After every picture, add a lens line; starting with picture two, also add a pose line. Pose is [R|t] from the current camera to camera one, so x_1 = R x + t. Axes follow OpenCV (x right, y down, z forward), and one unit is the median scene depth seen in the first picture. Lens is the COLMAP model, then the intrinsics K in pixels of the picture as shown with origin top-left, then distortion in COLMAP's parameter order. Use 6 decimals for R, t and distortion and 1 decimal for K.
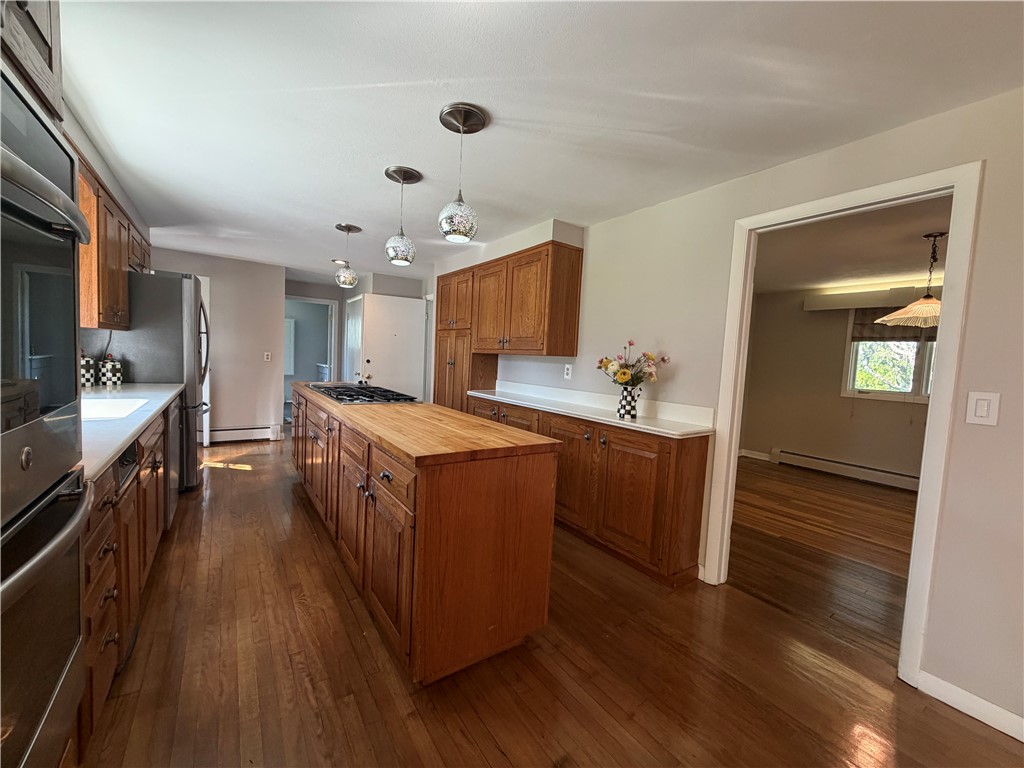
lens RADIAL K [[408.5, 0, 511.5], [0, 408.5, 386.2], [0, 0, 1]] dist [0.001230, 0.000018]
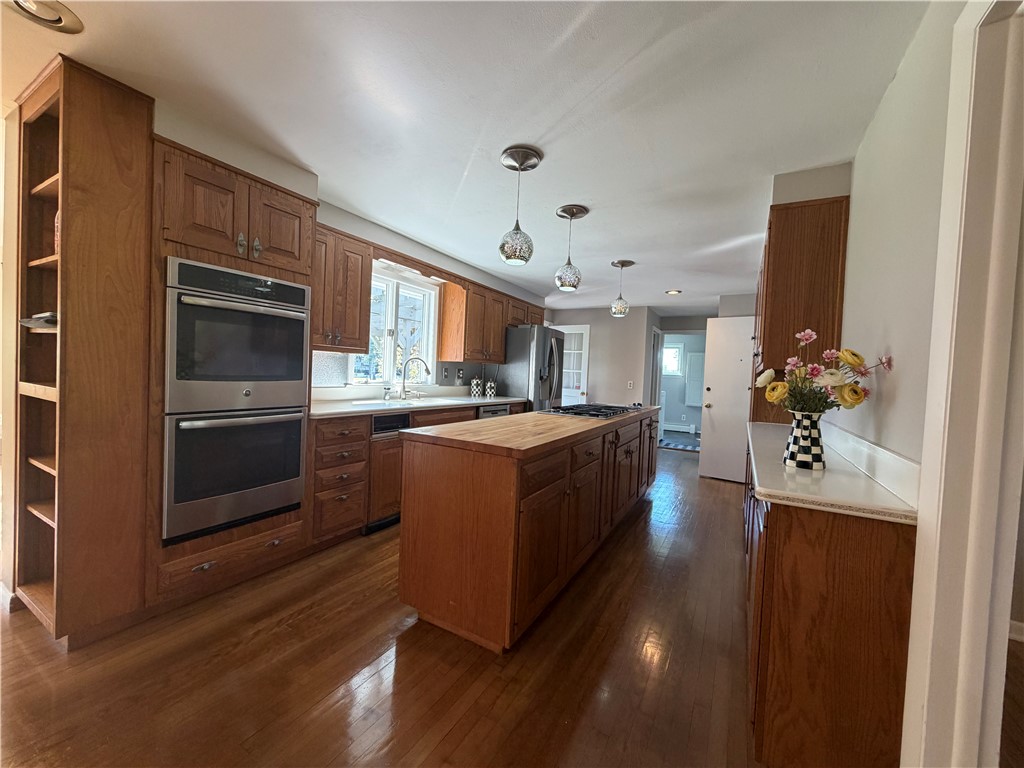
lens RADIAL K [[408.5, 0, 503.0], [0, 408.5, 386.8], [0, 0, 1]] dist [0.001230, 0.000018]
pose [[0.427913, -0.000069, -0.903820, 0.567206], [-0.084781, 0.995588, -0.040215, 0.021196], [0.899835, 0.093835, 0.426019, 0.333368]]
